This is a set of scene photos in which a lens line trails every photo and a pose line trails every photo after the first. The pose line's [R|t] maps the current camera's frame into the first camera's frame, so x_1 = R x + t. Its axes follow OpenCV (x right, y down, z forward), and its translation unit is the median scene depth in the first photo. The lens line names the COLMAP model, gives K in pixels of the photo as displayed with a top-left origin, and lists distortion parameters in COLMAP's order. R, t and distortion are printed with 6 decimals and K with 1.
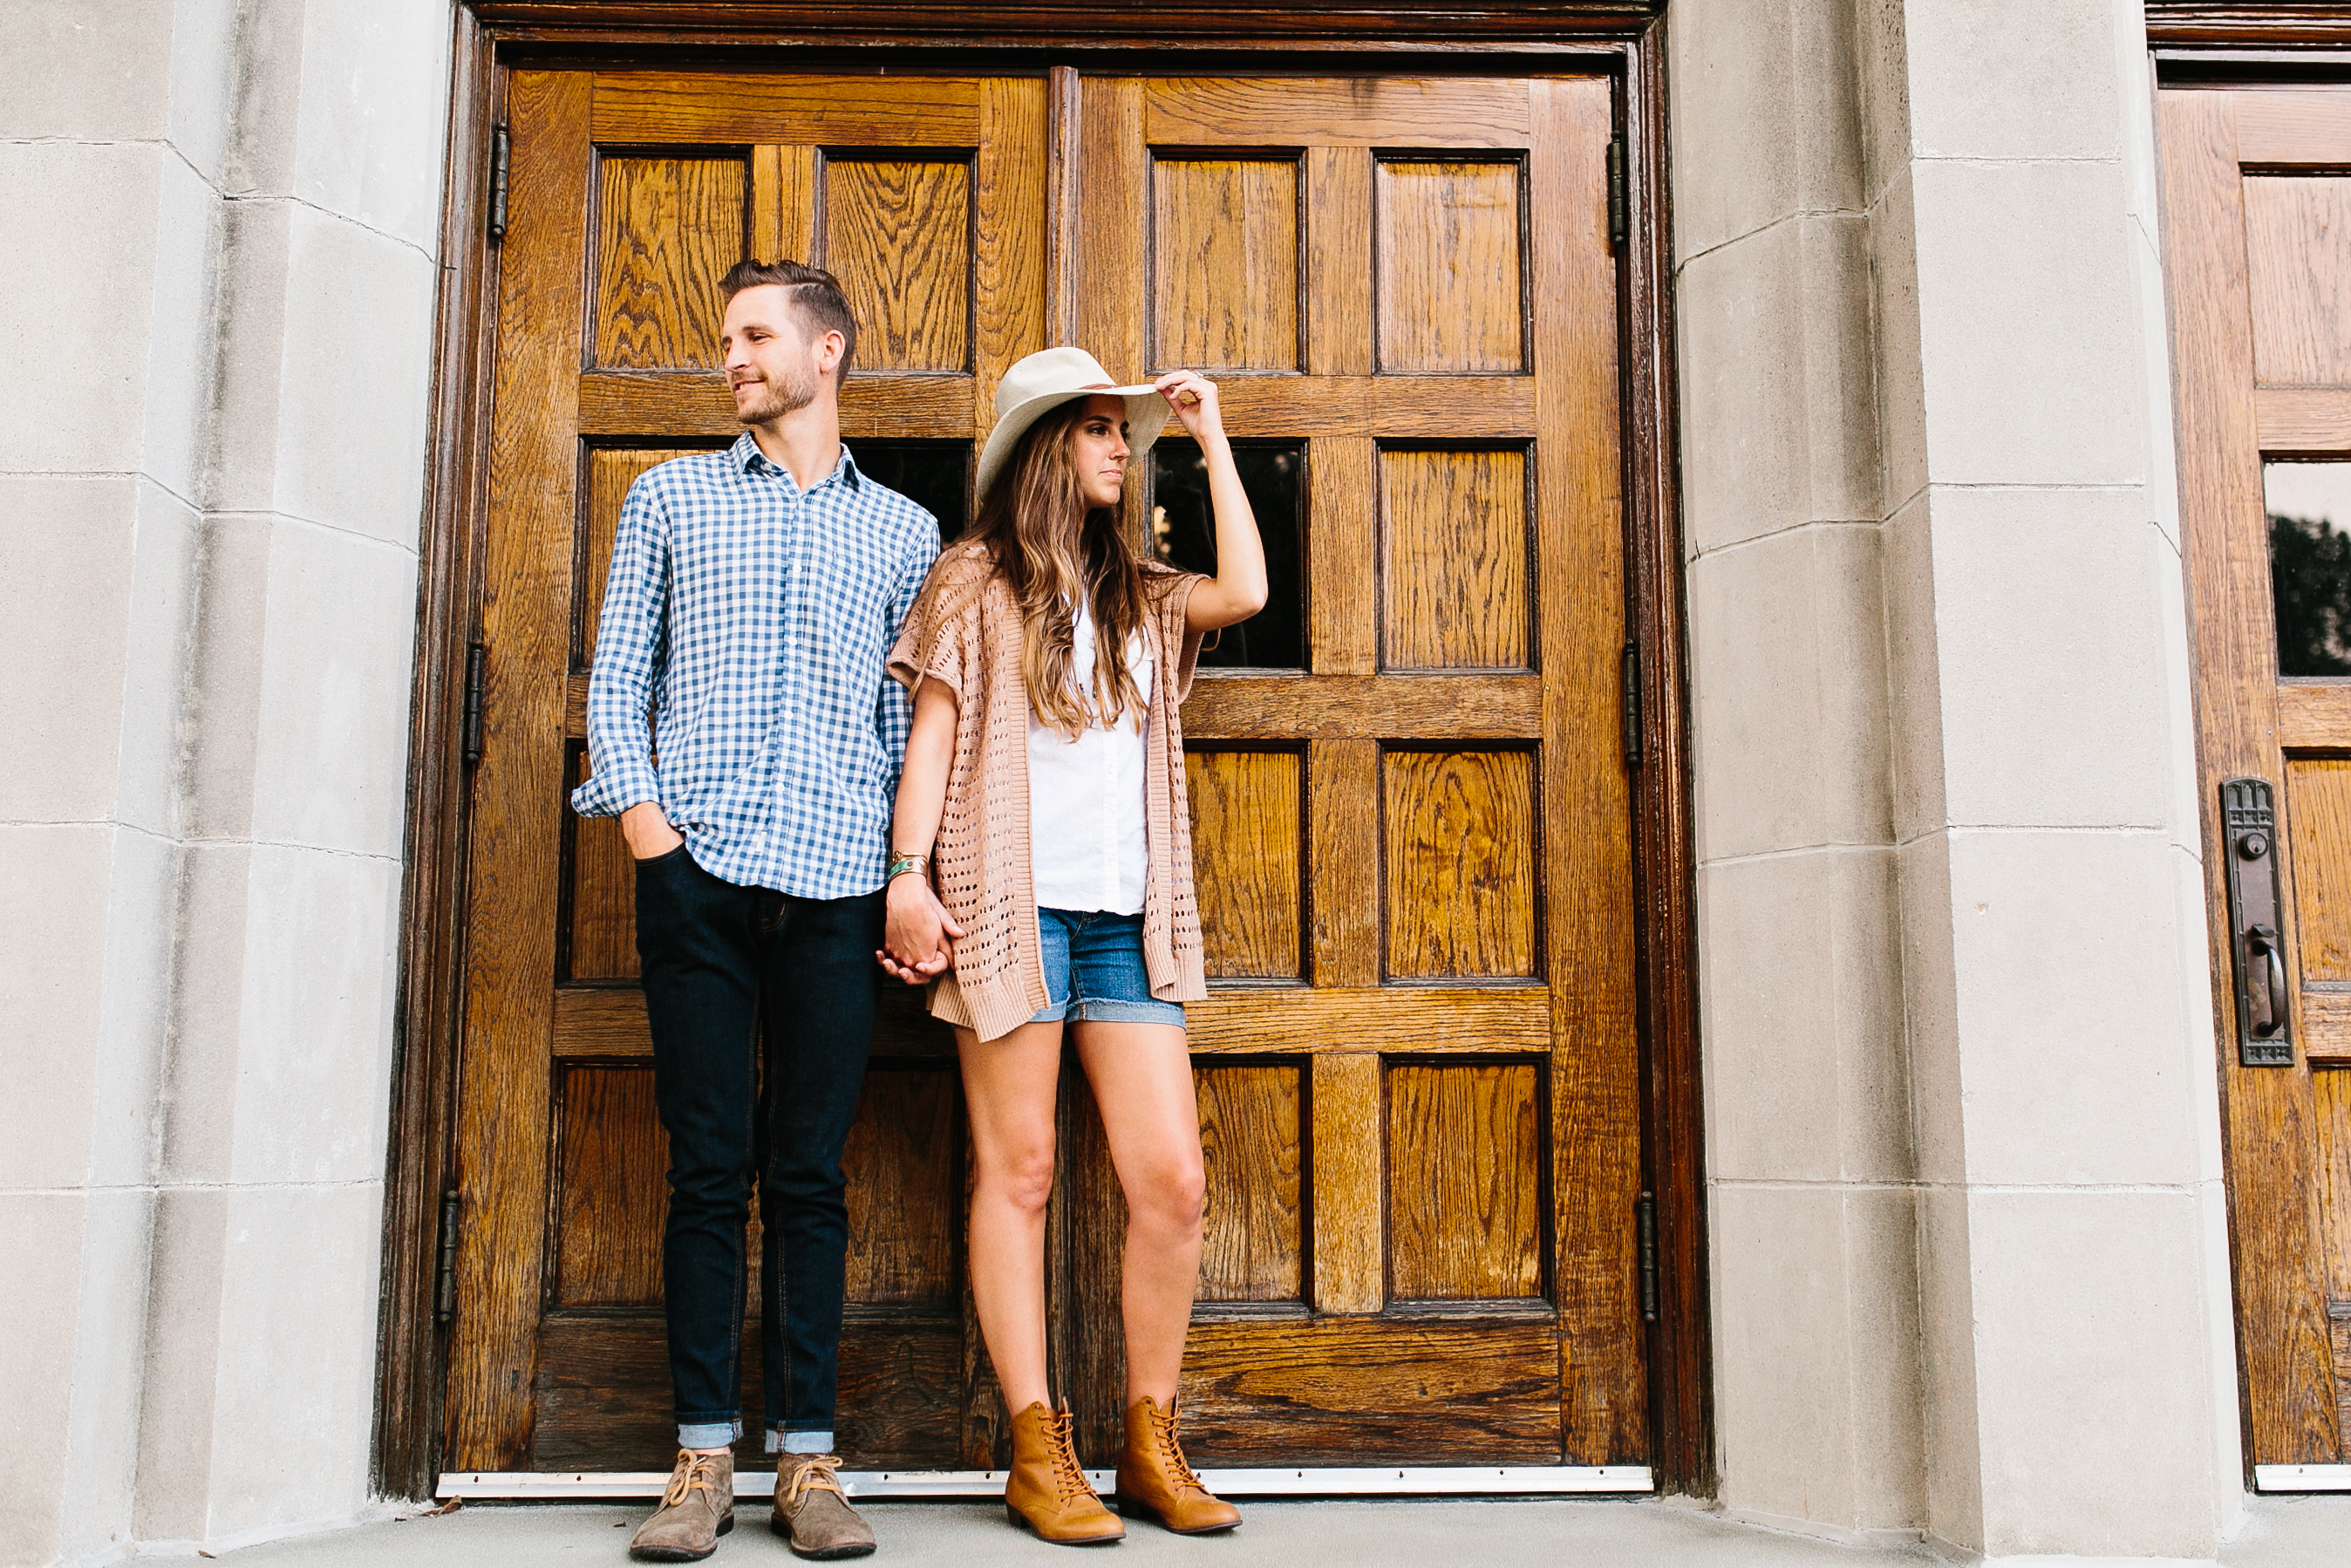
lens RADIAL K [[2322.0, 0, 1199.0], [0, 2322.0, 756.7], [0, 0, 1]] dist [-0.009090, 0.026908]
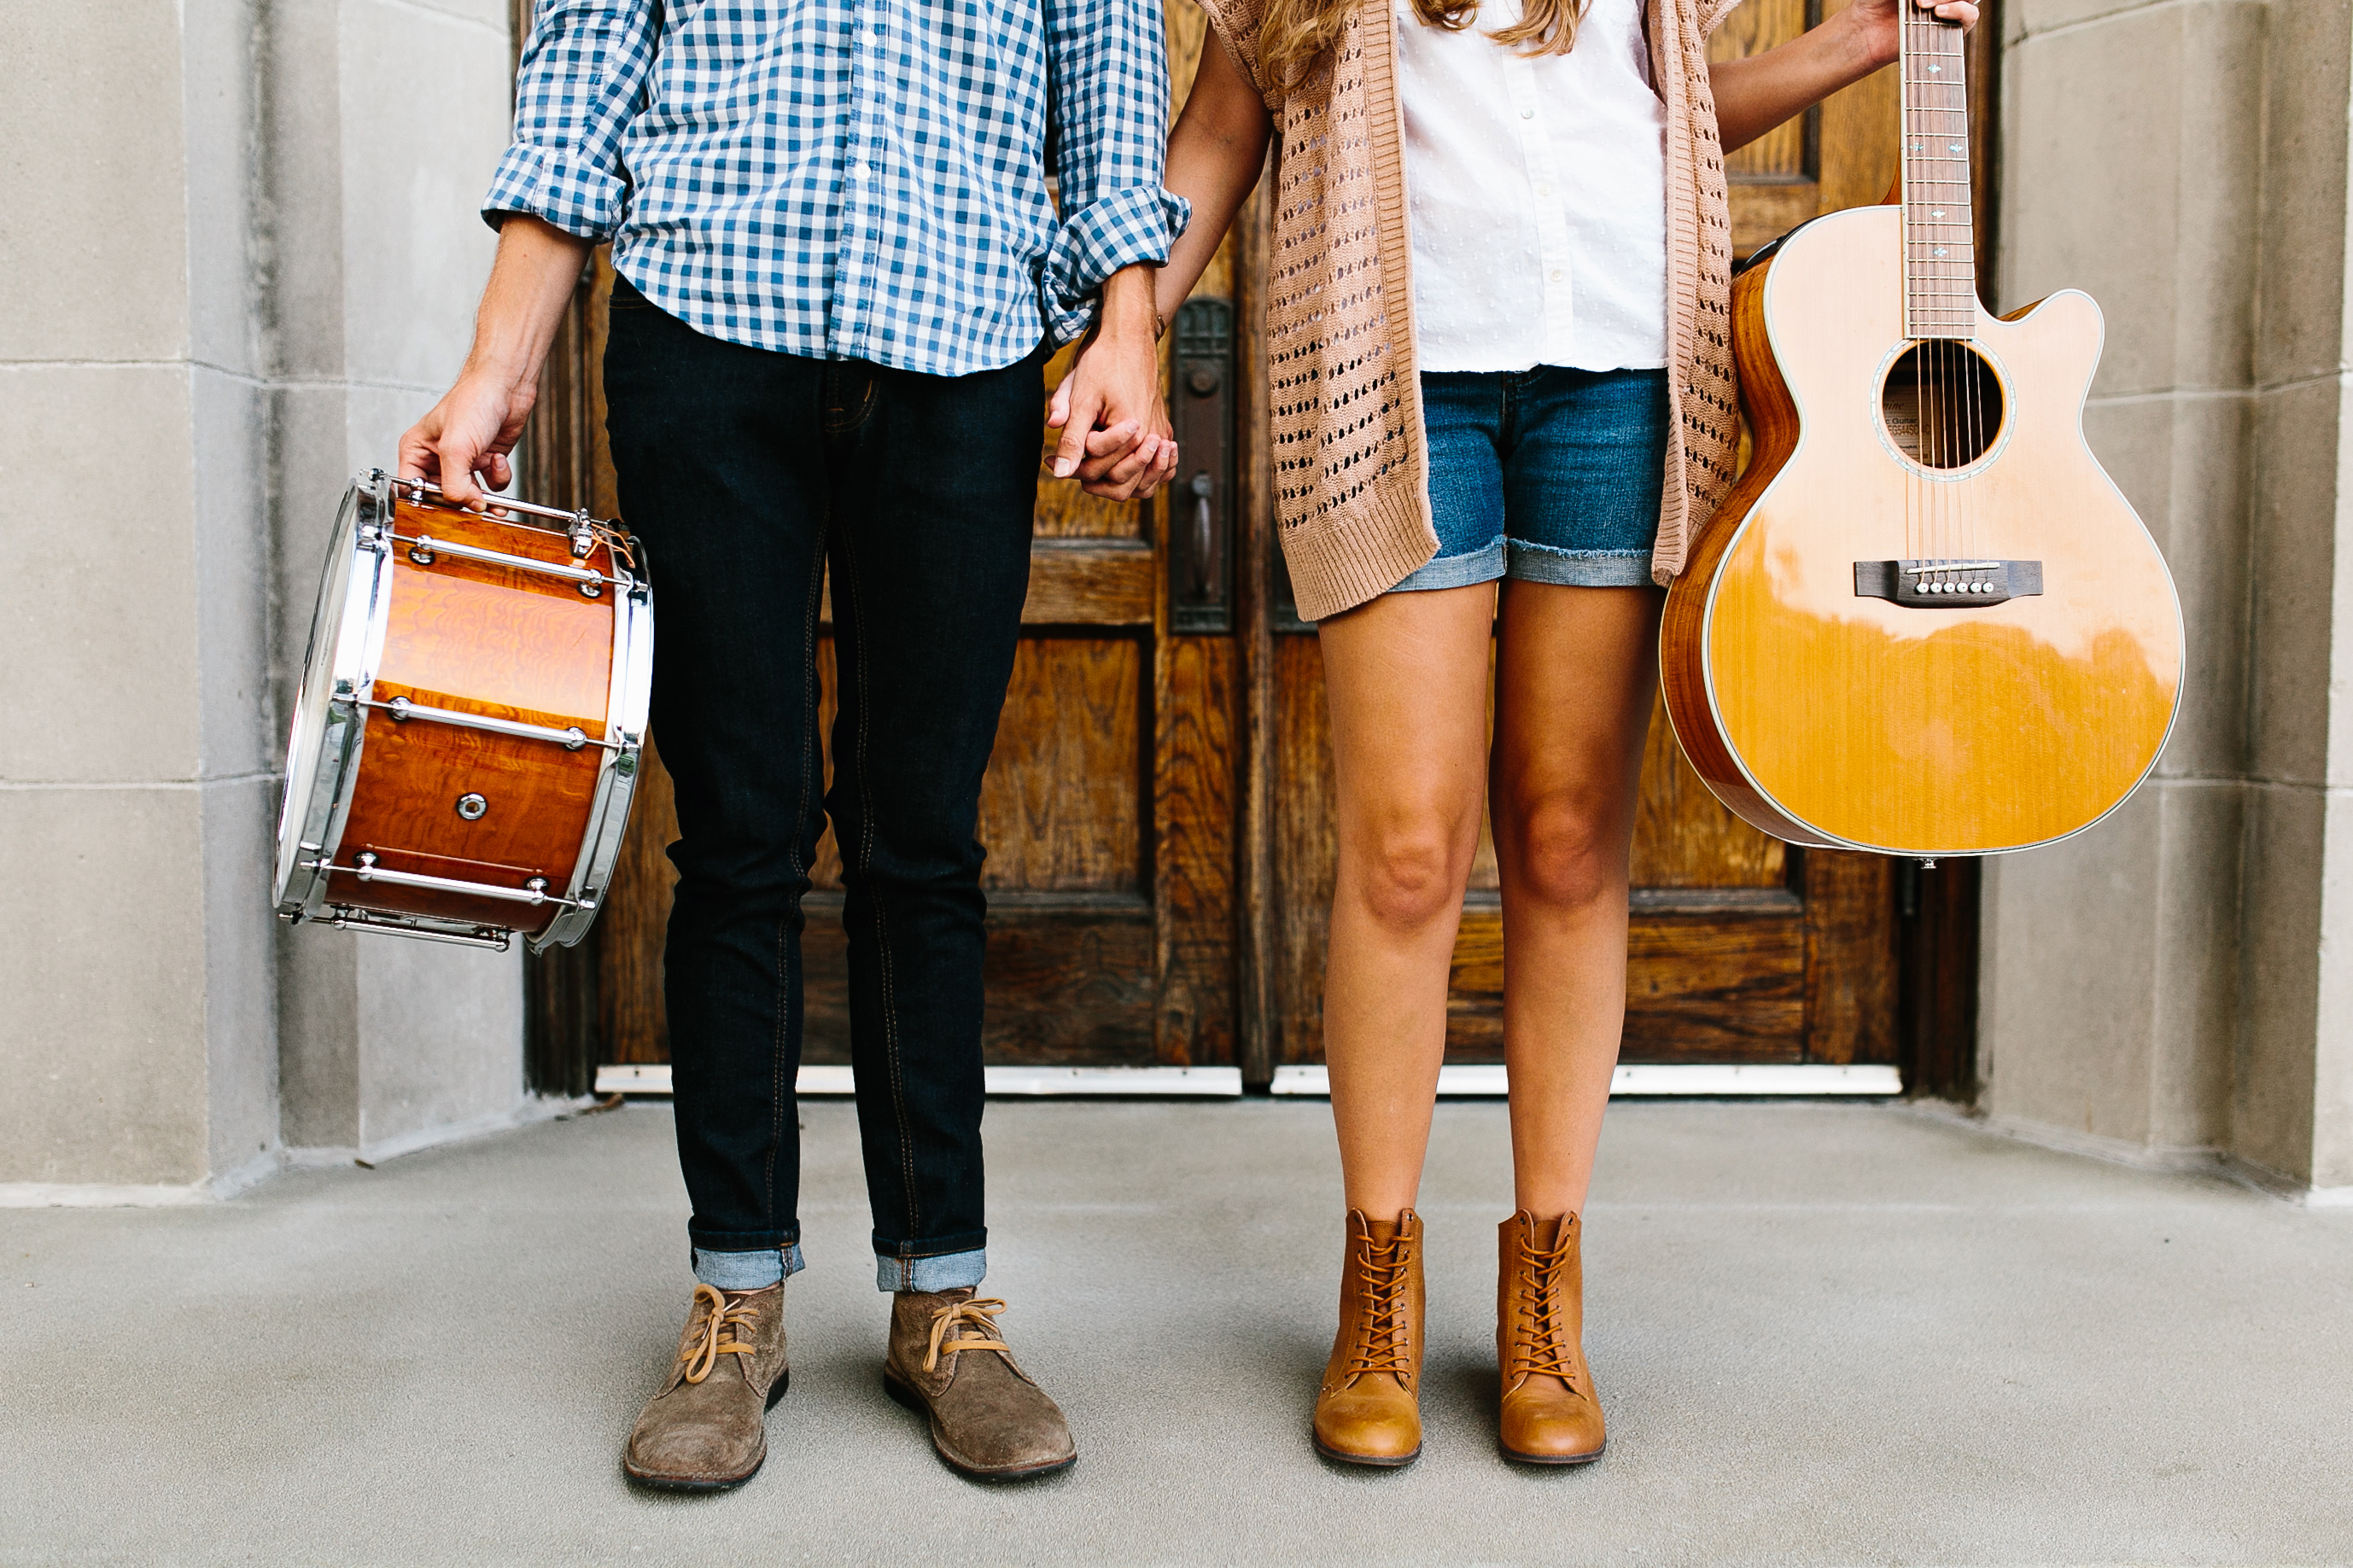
lens RADIAL K [[2263.2, 0, 1181.0], [0, 2263.2, 772.1], [0, 0, 1]] dist [-0.001870, -0.001092]
pose [[0.999862, 0.005313, -0.015752, -0.077535], [-0.001705, 0.975328, 0.220755, -0.007659], [0.016536, -0.220698, 0.975202, 0.140136]]
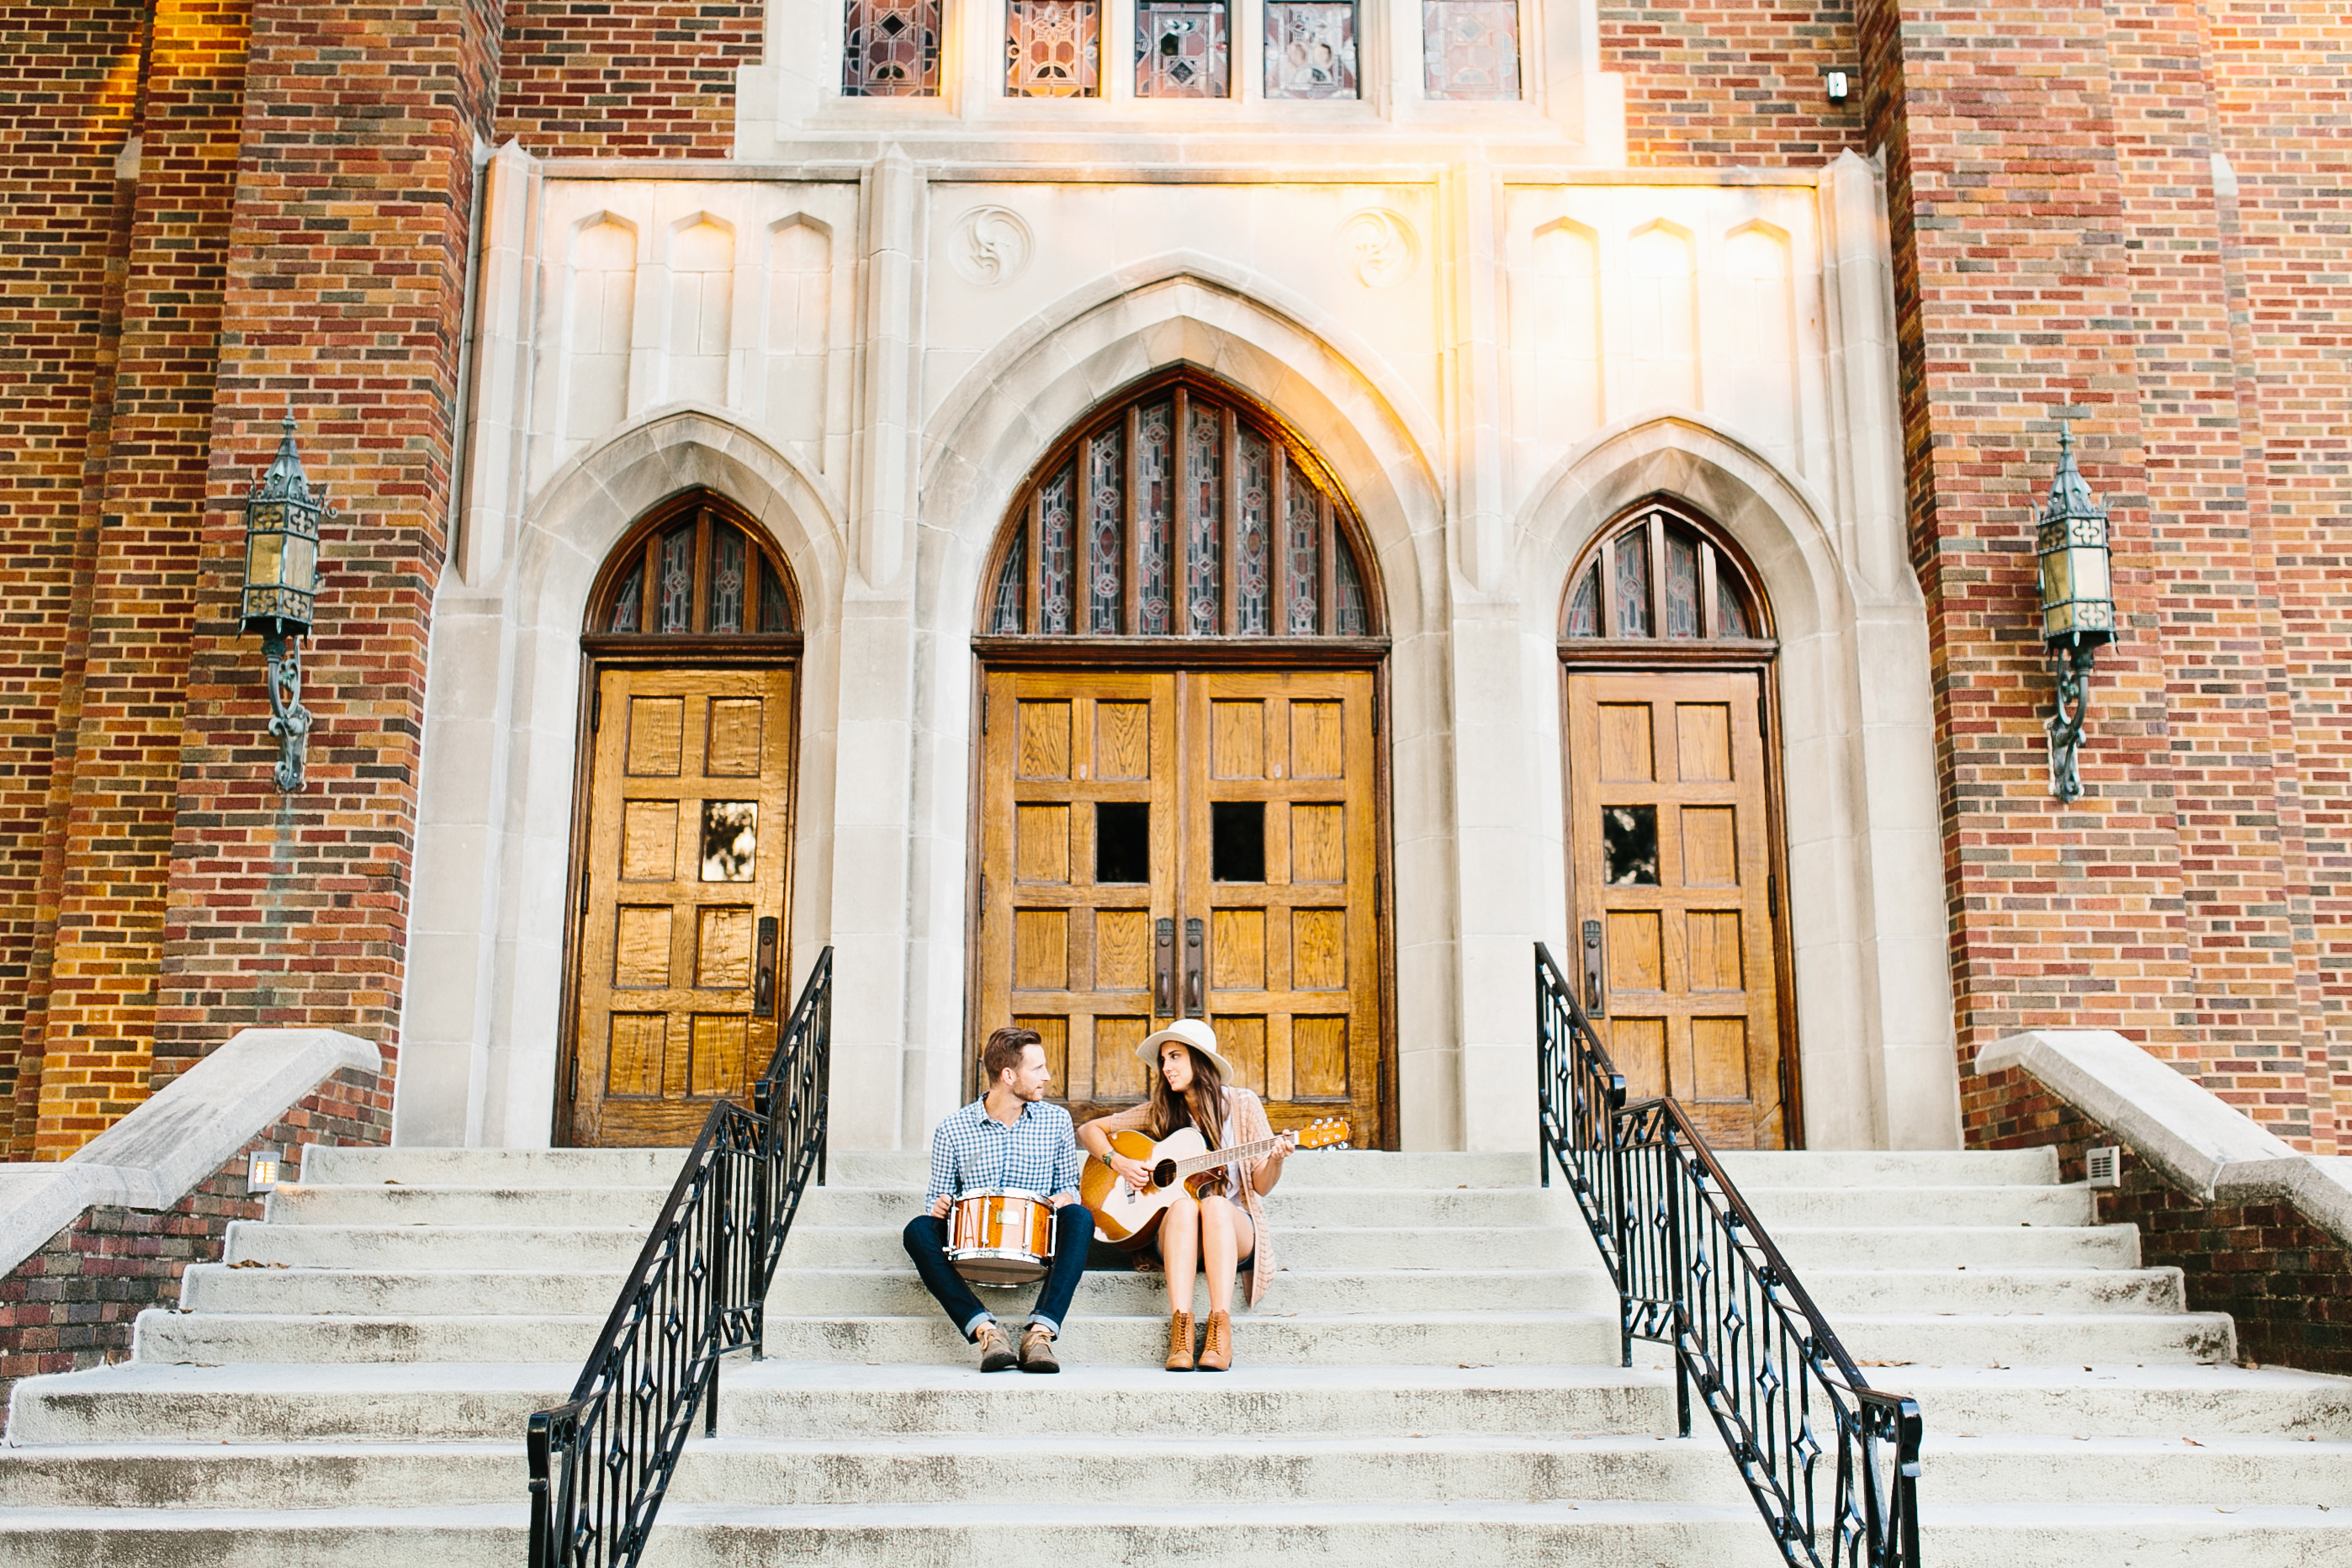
lens RADIAL K [[2262.5, 0, 1180.5], [0, 2262.5, 772.1], [0, 0, 1]] dist [-0.001870, -0.001092]
pose [[0.999931, -0.001568, -0.011672, -0.028780], [0.000820, 0.997958, -0.063862, 0.005590], [0.011749, 0.063848, 0.997890, -1.924965]]
